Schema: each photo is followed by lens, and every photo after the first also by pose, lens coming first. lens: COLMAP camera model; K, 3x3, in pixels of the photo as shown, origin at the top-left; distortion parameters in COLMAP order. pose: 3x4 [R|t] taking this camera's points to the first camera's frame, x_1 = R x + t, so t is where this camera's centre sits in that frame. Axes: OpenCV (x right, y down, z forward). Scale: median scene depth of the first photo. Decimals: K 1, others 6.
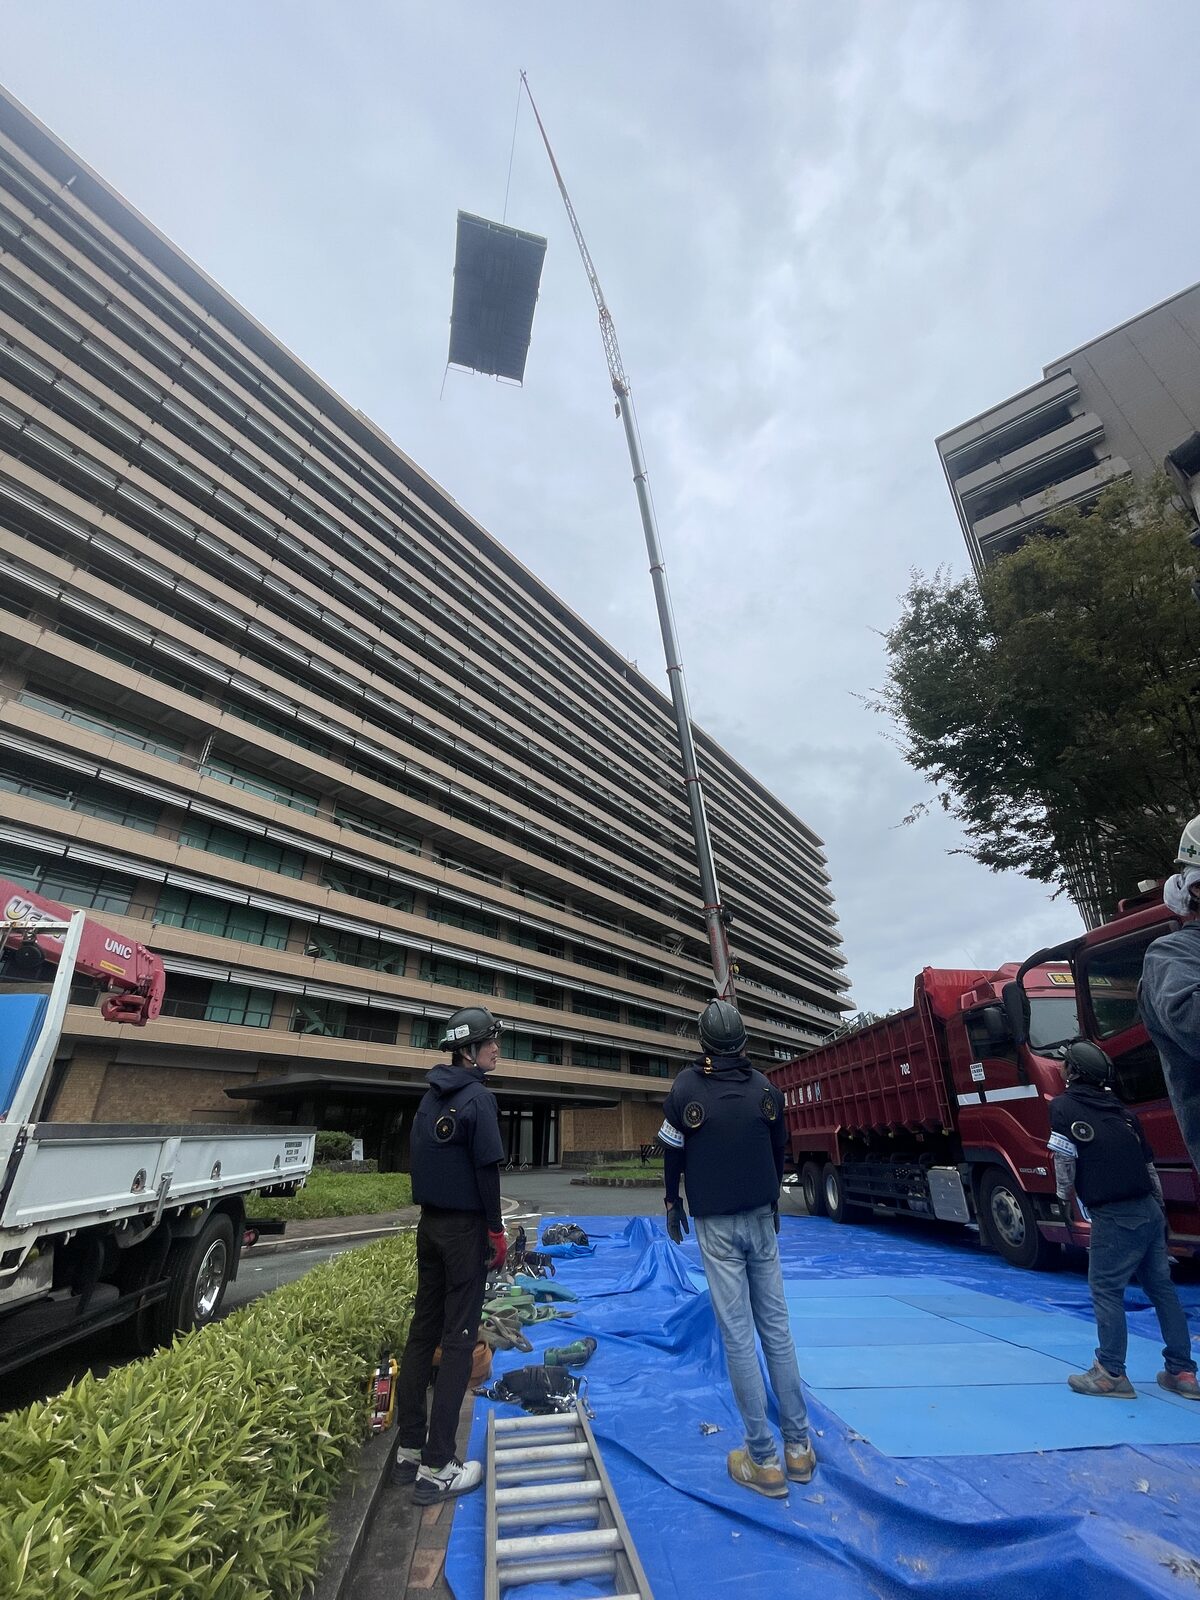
lens RADIAL K [[650.0, 0, 605.9], [0, 650.0, 794.8], [0, 0, 1]] dist [-0.008902, -0.000034]
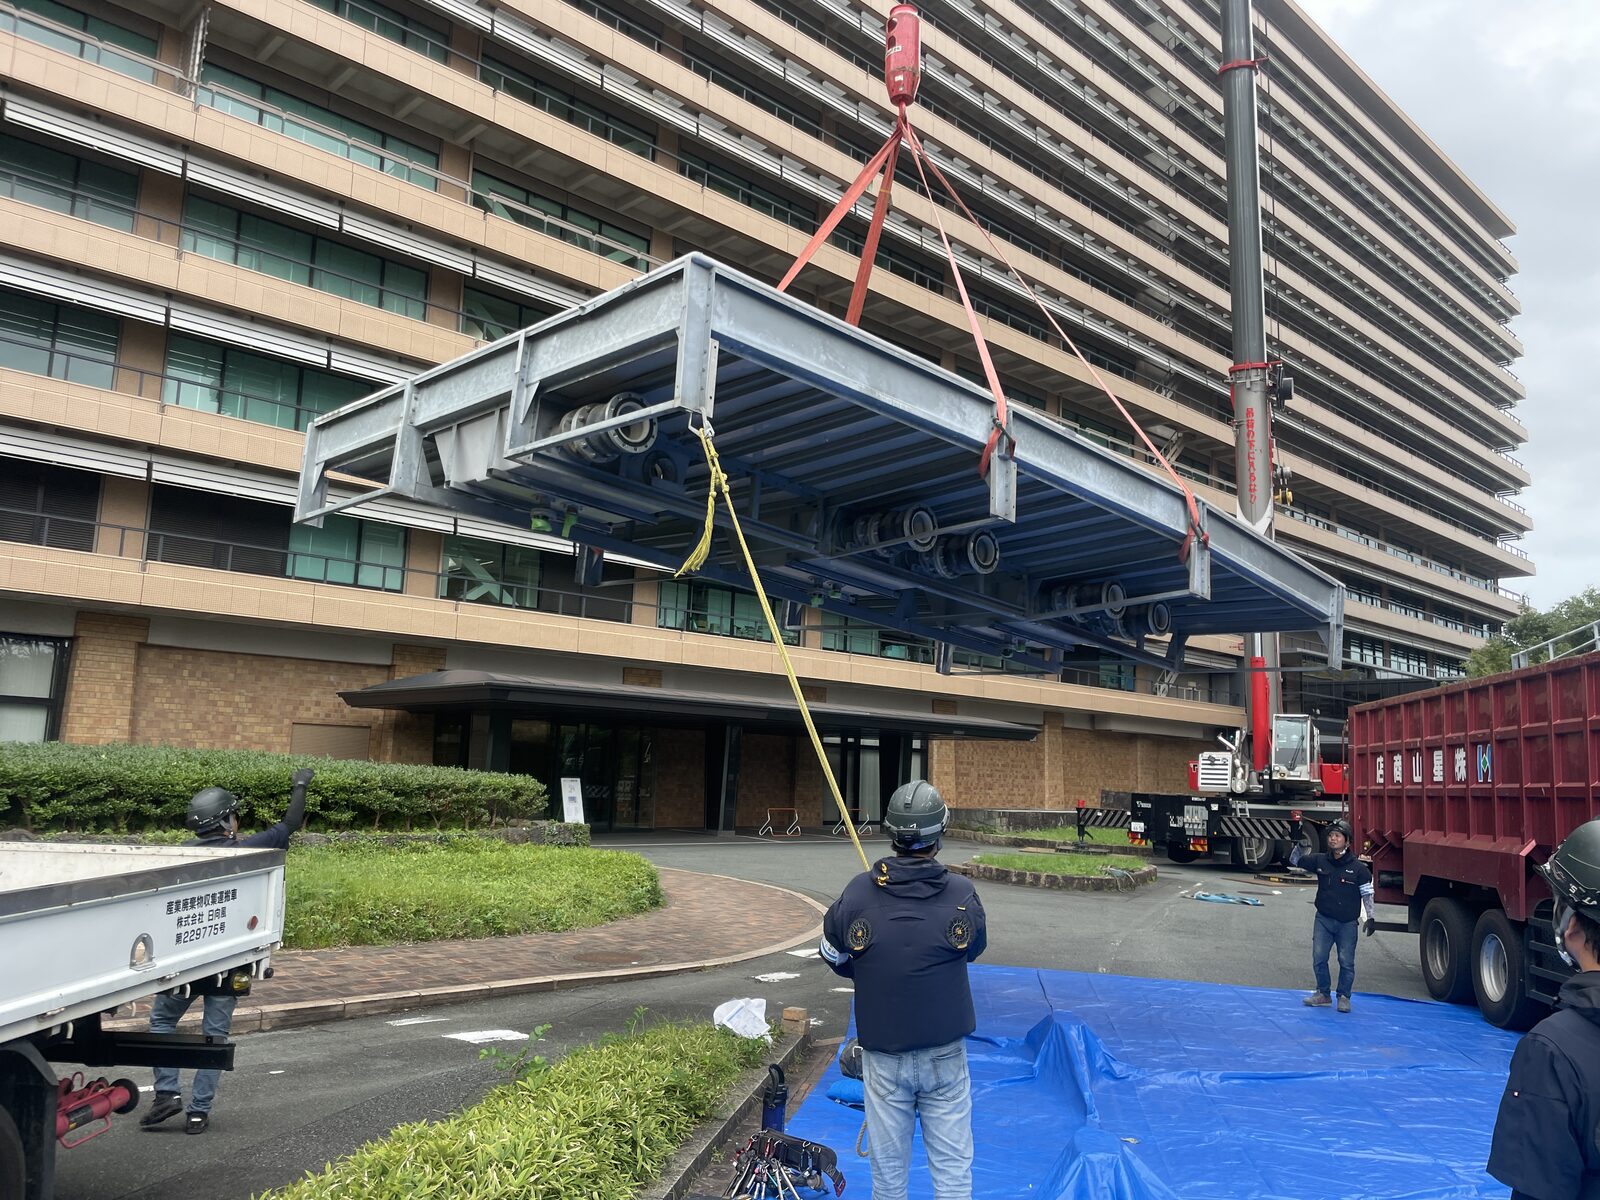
lens RADIAL K [[1214.4, 0, 805.4], [0, 1214.4, 601.7], [0, 0, 1]] dist [0.048078, -0.033414]
pose [[0.984105, 0.024620, -0.175872, 0.007083], [0.037516, 0.939169, 0.341400, 0.025683], [0.173578, -0.342572, 0.923317, 0.097315]]
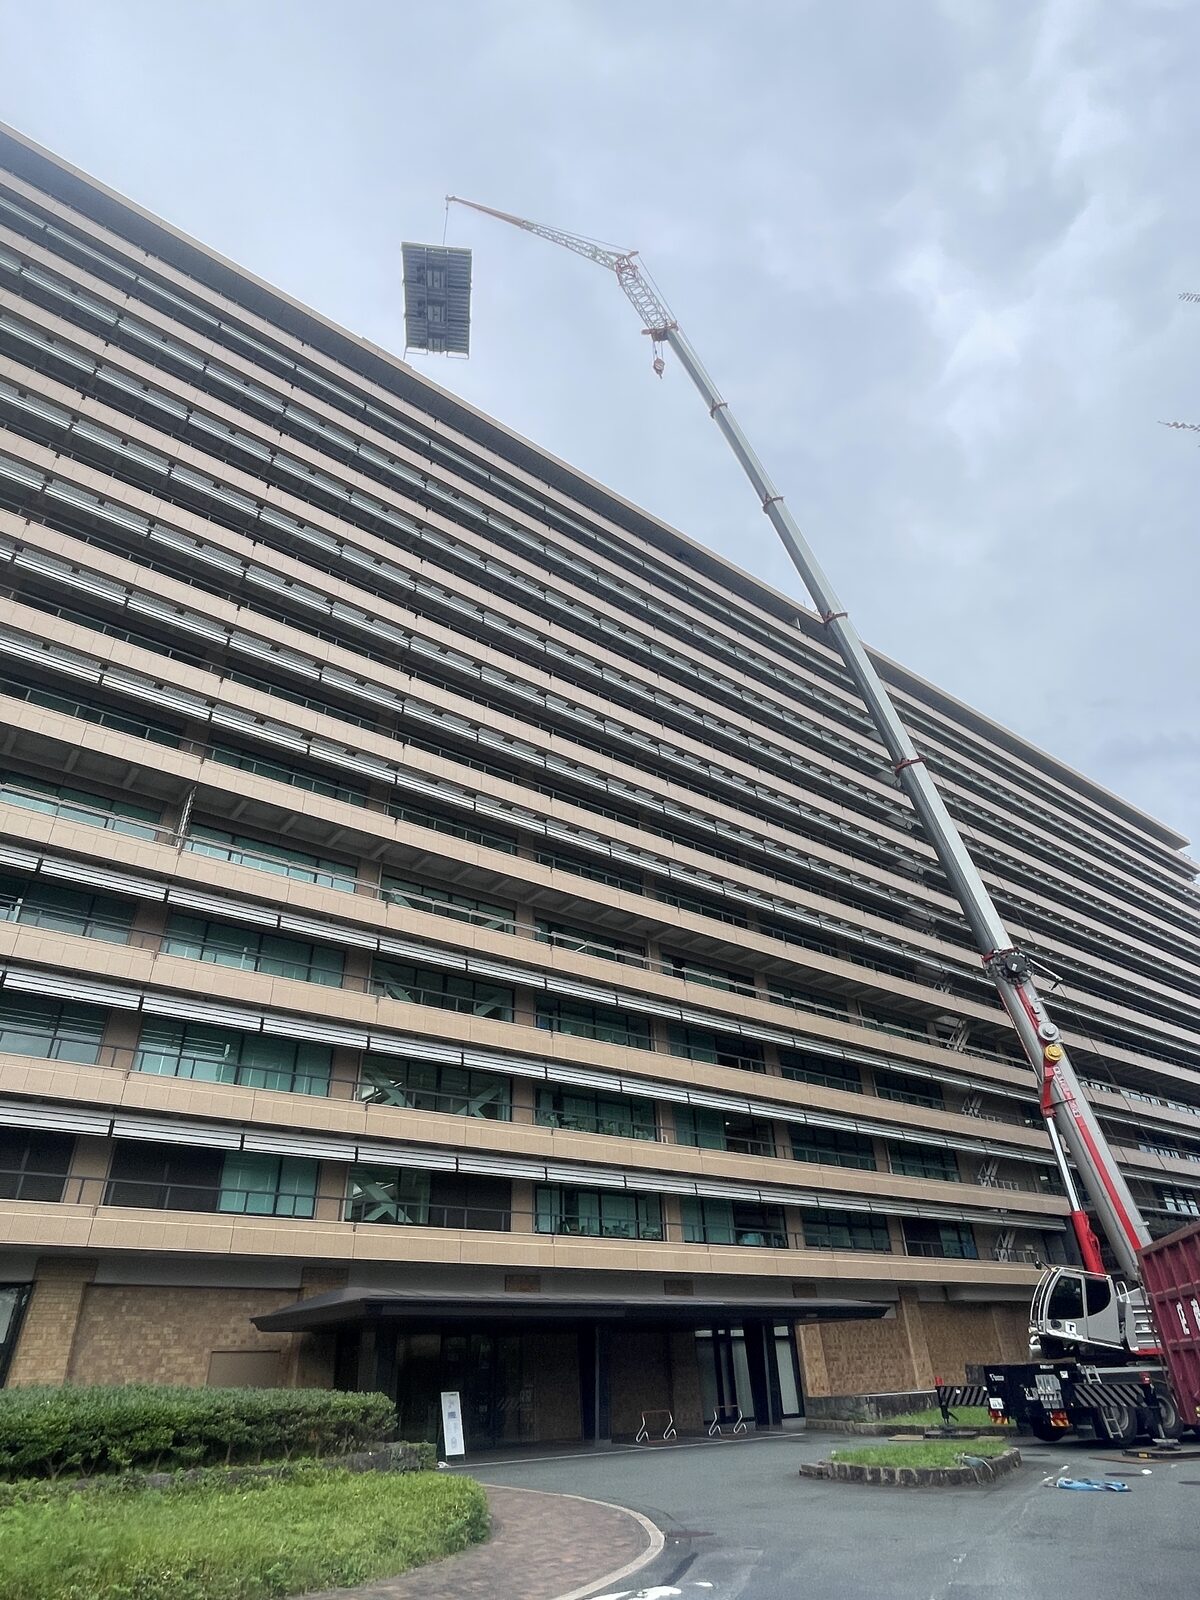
lens RADIAL K [[927.1, 0, 597.1], [0, 927.1, 778.0], [0, 0, 1]] dist [-0.013563, 0.003588]
pose [[0.960317, -0.164381, -0.225323, 0.049195], [0.147597, 0.984987, -0.089530, 0.052493], [0.236657, 0.052720, 0.970162, 0.148505]]
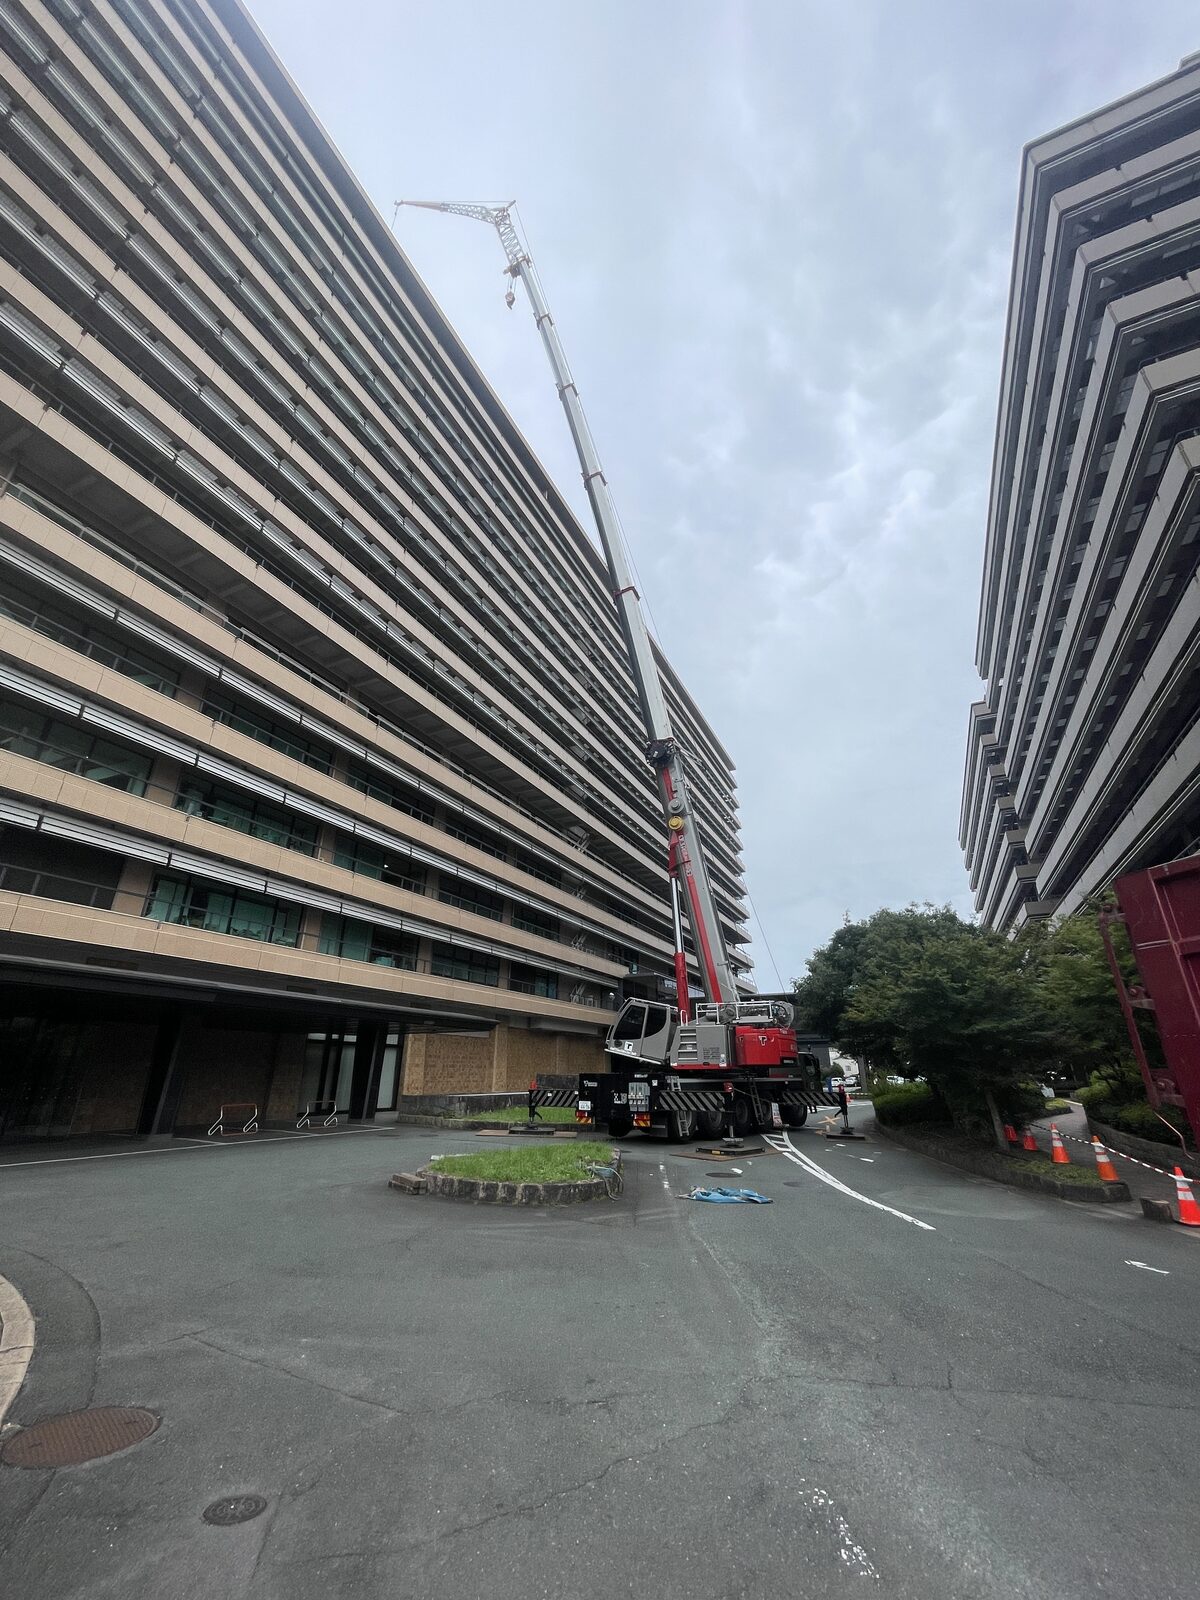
lens RADIAL K [[650.0, 0, 603.7], [0, 650.0, 787.0], [0, 0, 1]] dist [-0.008902, -0.000034]
pose [[0.981433, 0.089858, 0.169454, -0.009117], [-0.102374, 0.992513, 0.066613, 0.261710], [-0.162199, -0.082724, 0.983284, 0.516836]]
